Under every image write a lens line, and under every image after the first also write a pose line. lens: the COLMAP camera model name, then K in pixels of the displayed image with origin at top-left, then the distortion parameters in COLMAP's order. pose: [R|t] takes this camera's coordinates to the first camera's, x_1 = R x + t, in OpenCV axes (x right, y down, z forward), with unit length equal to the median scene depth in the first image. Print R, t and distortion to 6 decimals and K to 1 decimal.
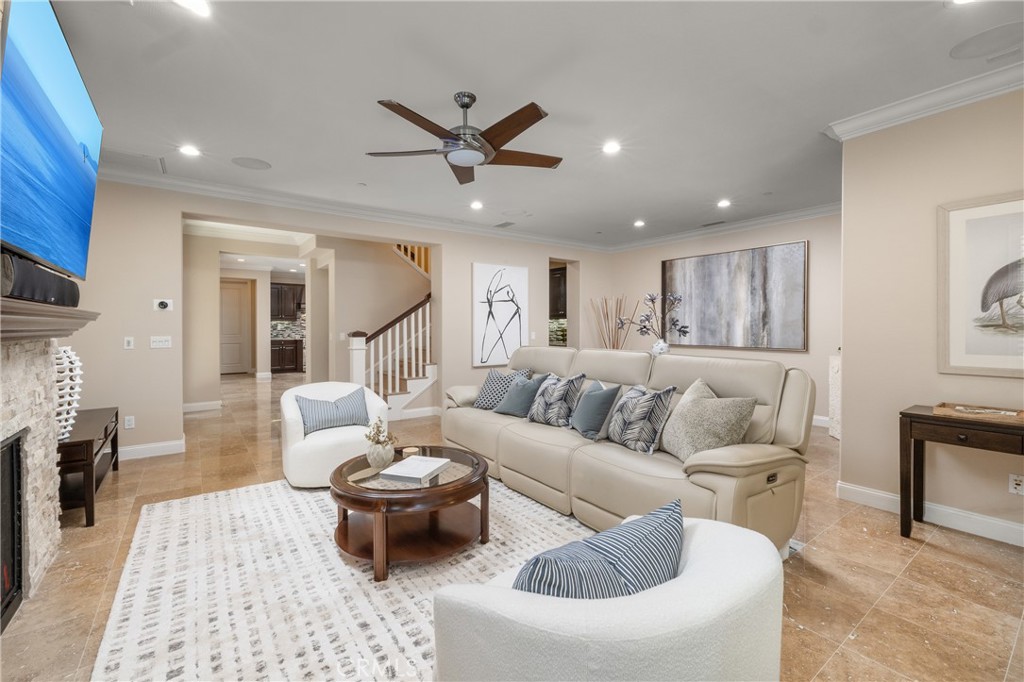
lens RADIAL K [[436.8, 0, 509.5], [0, 436.8, 327.5], [0, 0, 1]] dist [0.001345, -0.000266]
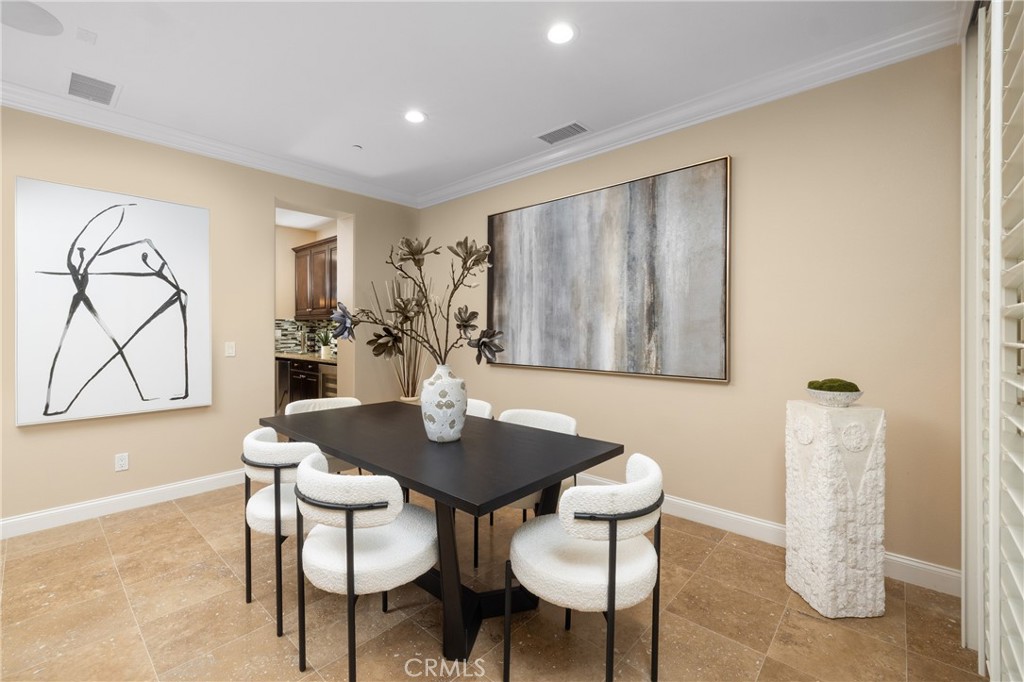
lens RADIAL K [[436.8, 0, 509.5], [0, 436.8, 327.5], [0, 0, 1]] dist [0.001345, -0.000266]
pose [[0.979052, 0.005114, 0.203547, 0.290223], [-0.003411, 0.999956, -0.008719, -0.002427], [-0.203583, 0.007842, 0.979026, 0.488258]]
